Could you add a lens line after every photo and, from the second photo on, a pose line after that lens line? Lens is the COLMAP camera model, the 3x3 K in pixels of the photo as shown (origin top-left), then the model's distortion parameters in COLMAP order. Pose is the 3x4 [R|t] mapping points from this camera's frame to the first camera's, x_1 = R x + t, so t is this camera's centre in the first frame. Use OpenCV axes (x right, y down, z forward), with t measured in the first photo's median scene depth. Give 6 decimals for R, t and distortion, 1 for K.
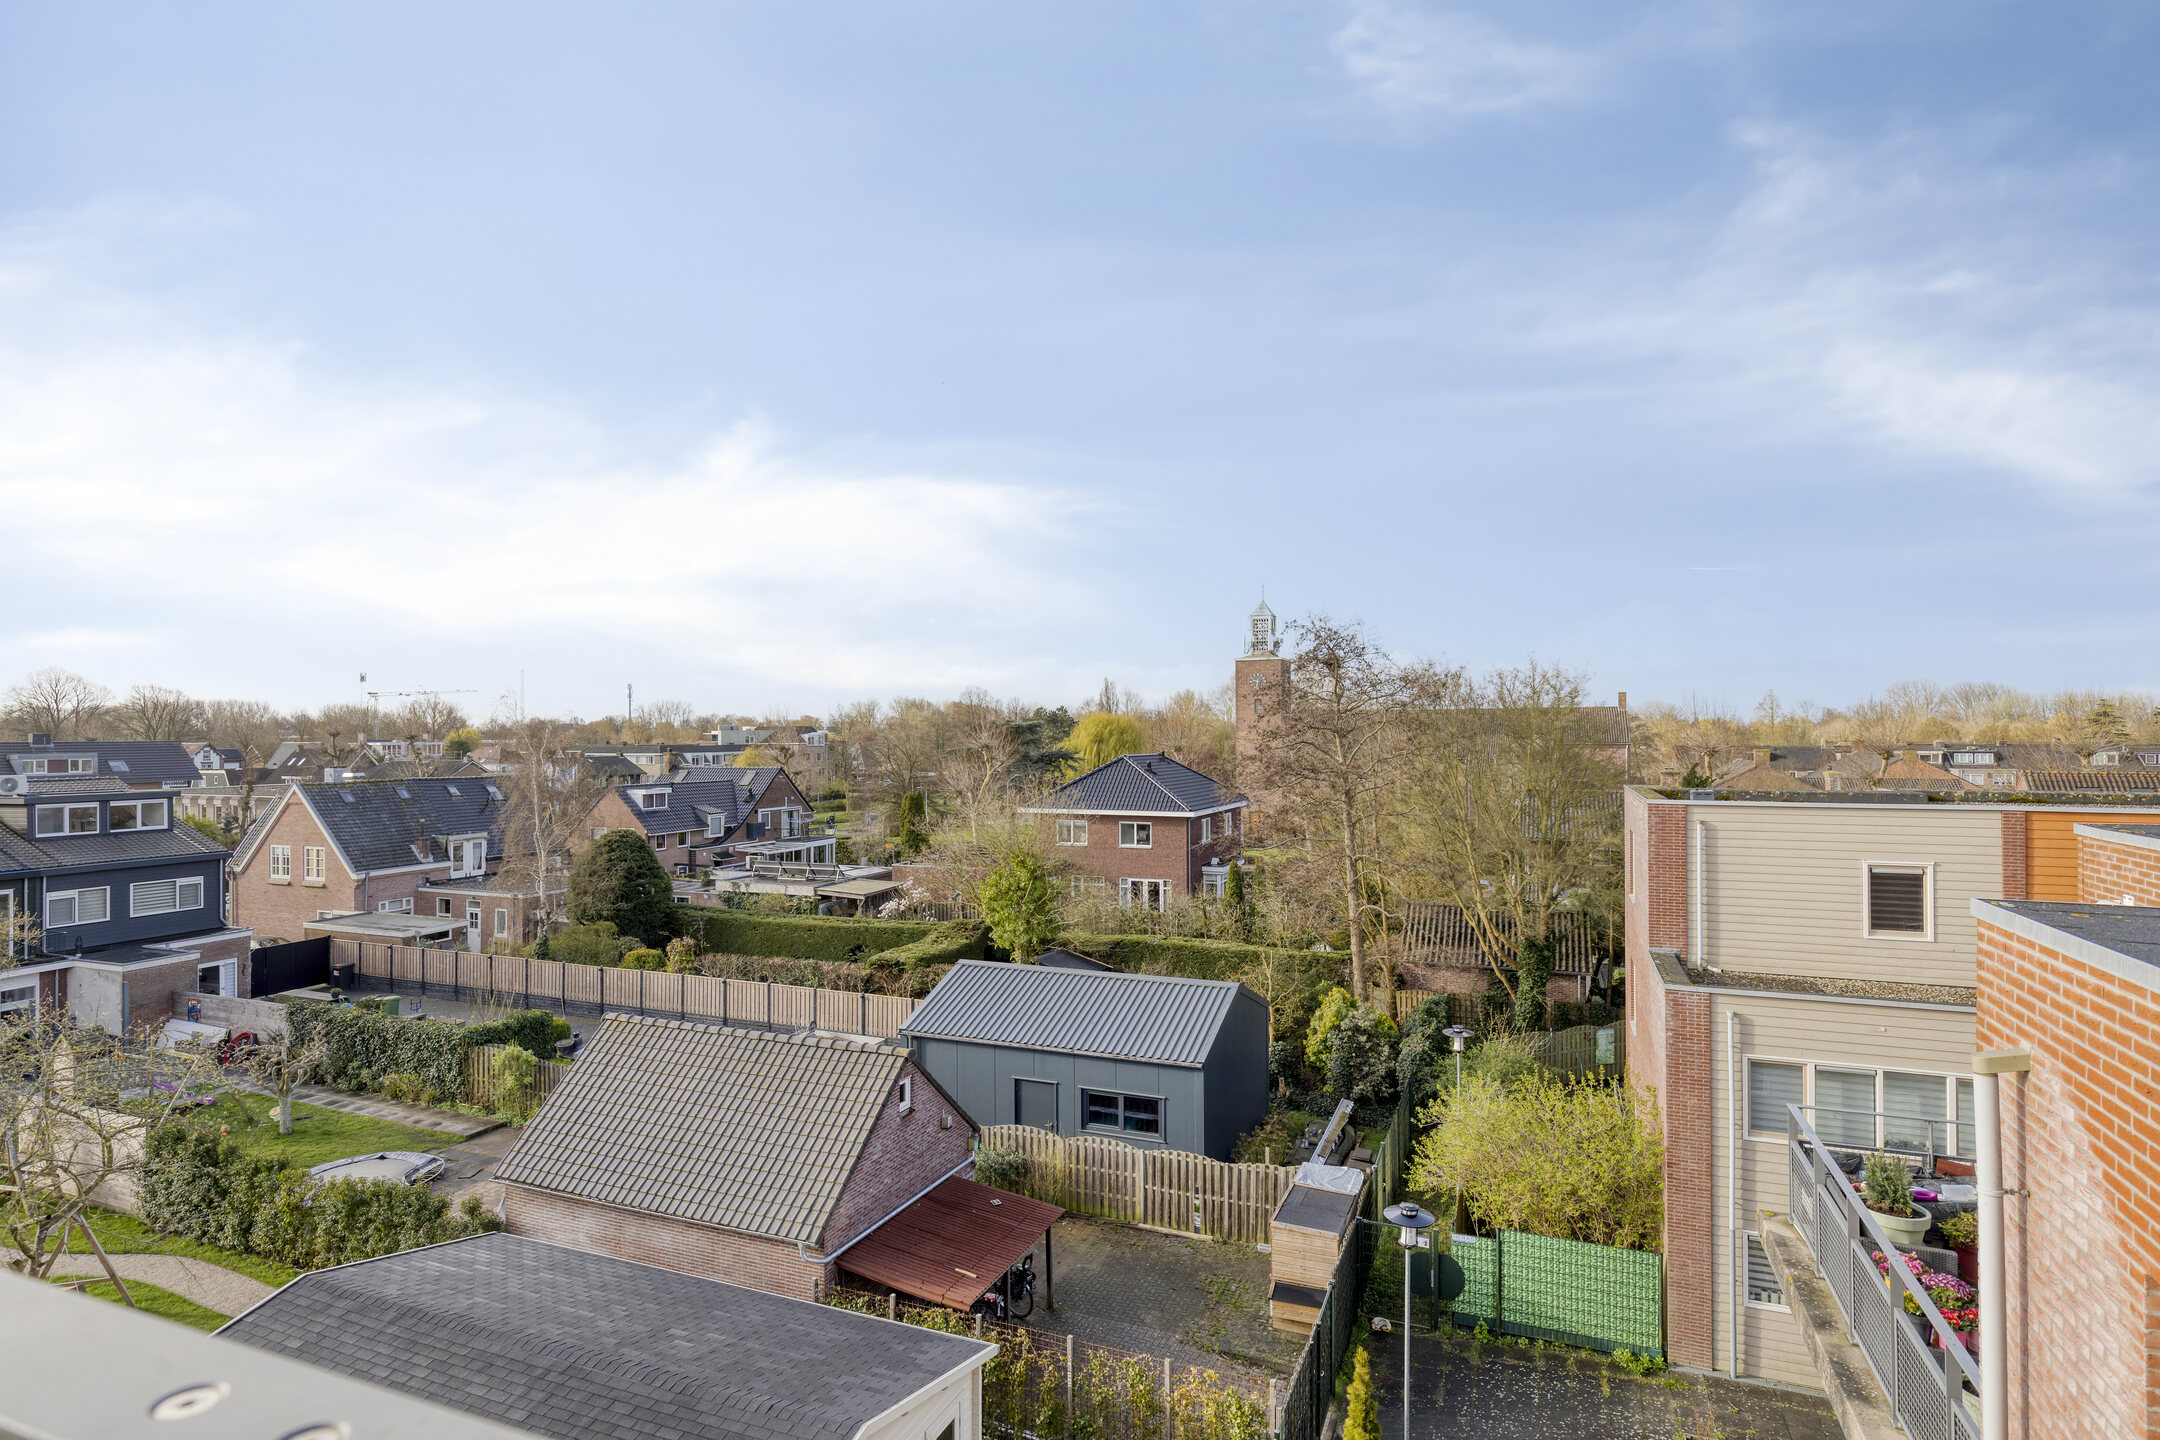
lens RADIAL K [[1125.5, 0, 1084.9], [0, 1125.5, 726.9], [0, 0, 1]] dist [0.004821, -0.000237]
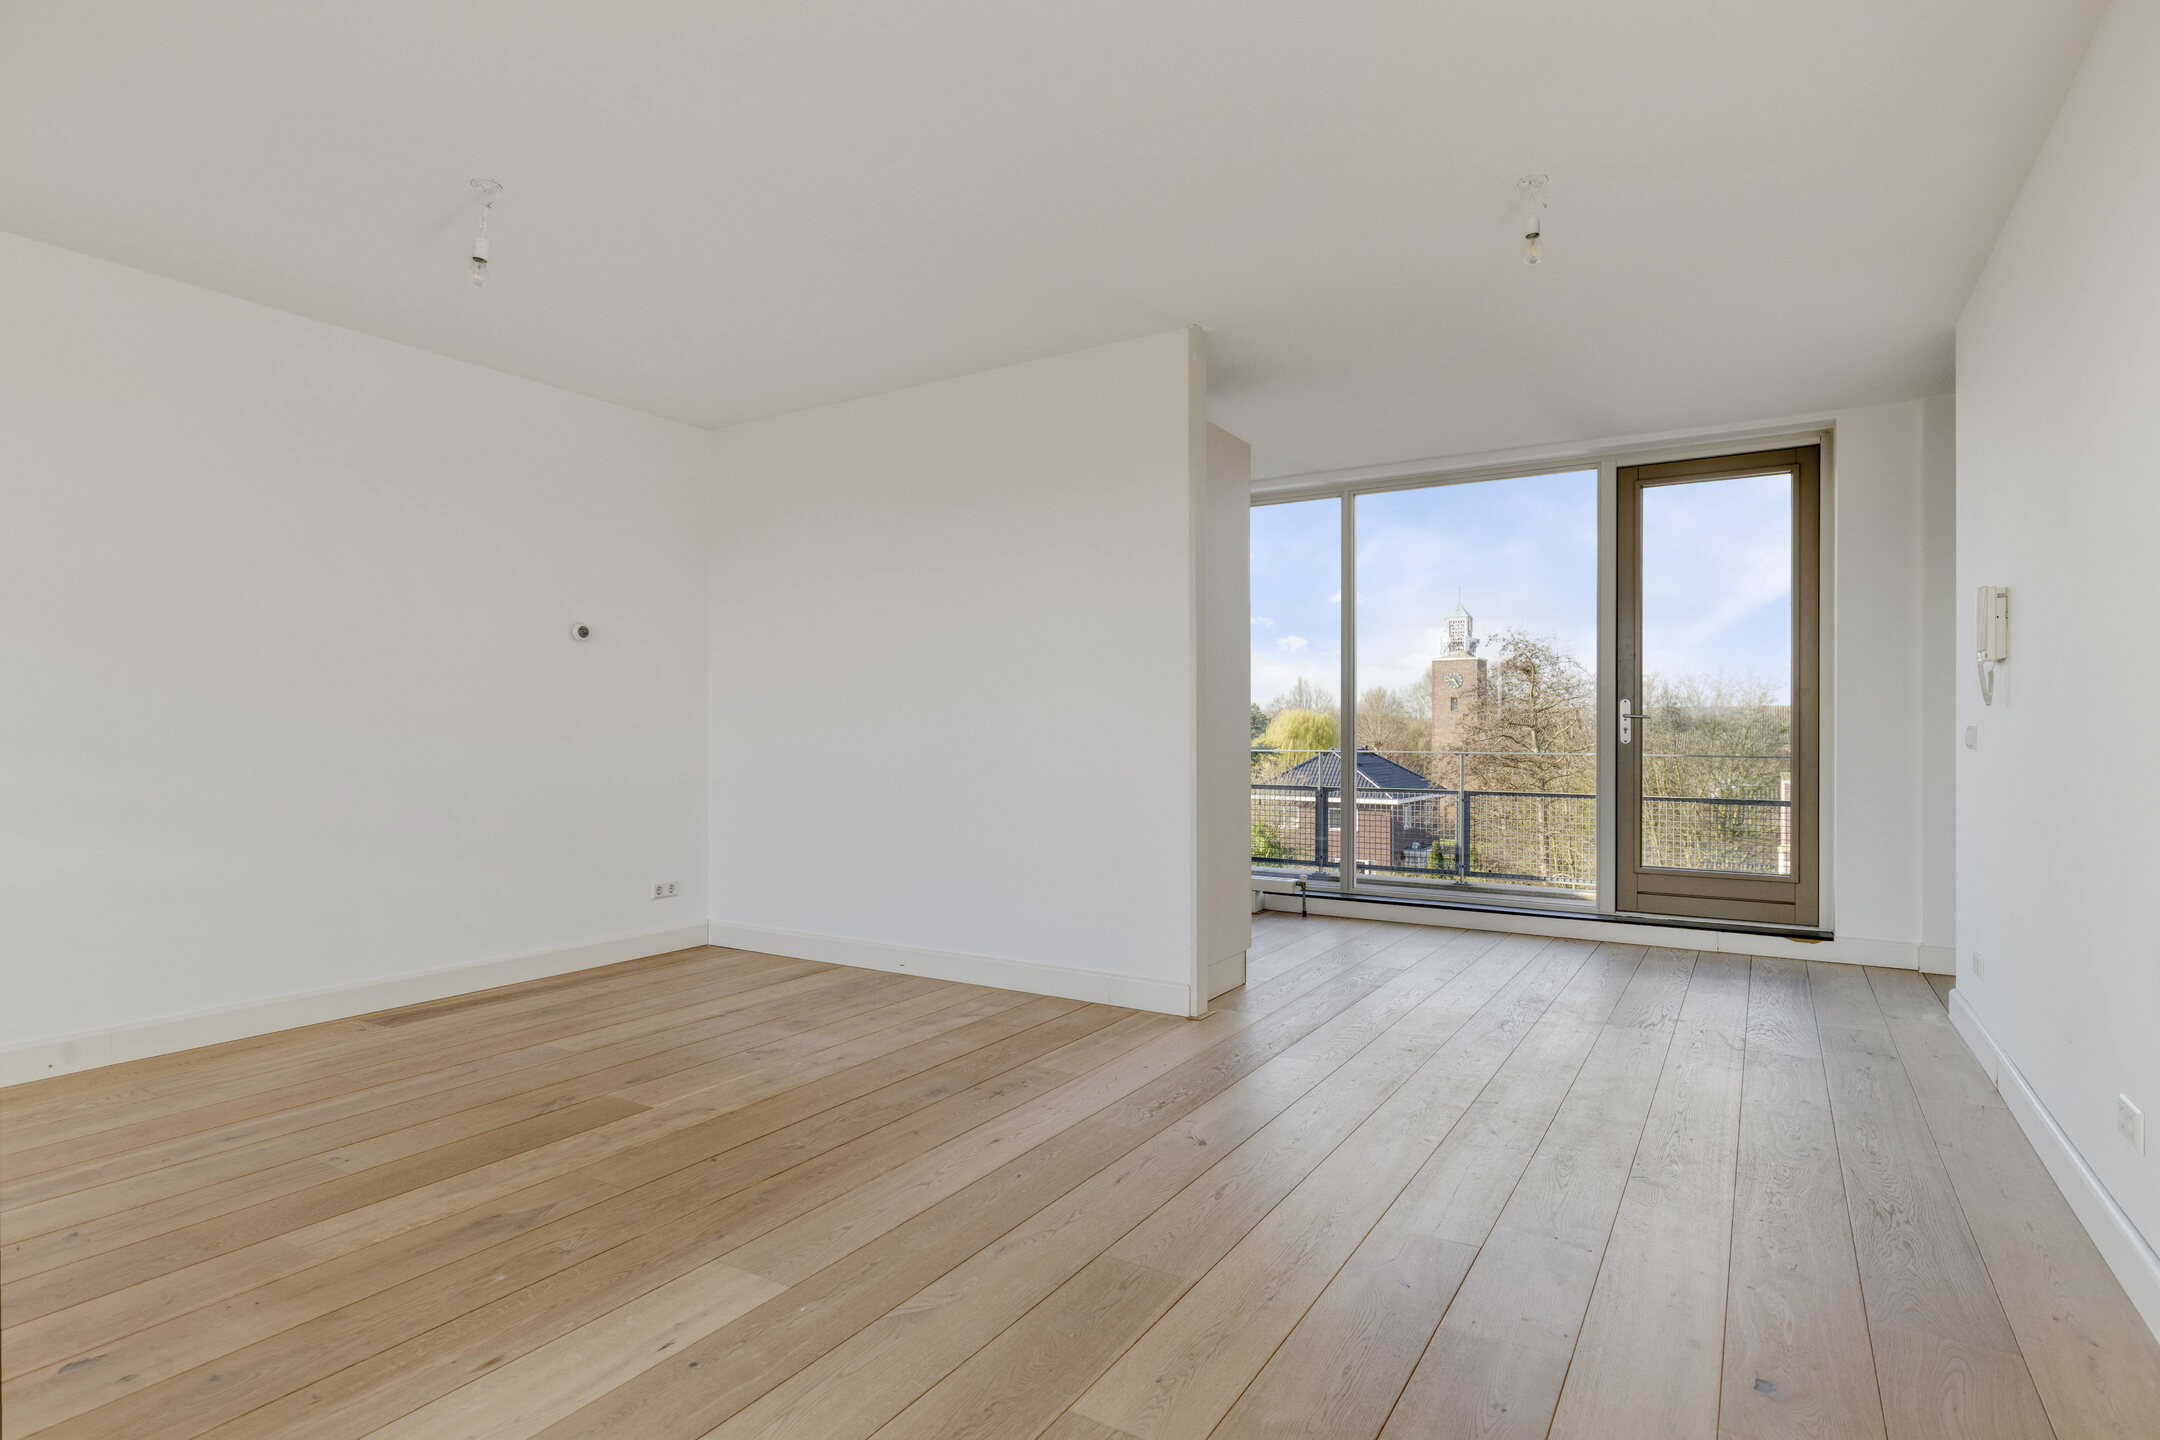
lens RADIAL K [[1125.5, 0, 1084.9], [0, 1125.5, 726.9], [0, 0, 1]] dist [0.004821, -0.000237]
pose [[0.987336, 0.006981, -0.158490, -0.031551], [-0.006452, 0.999972, 0.003849, 0.001166], [0.158512, -0.002778, 0.987353, -0.143855]]
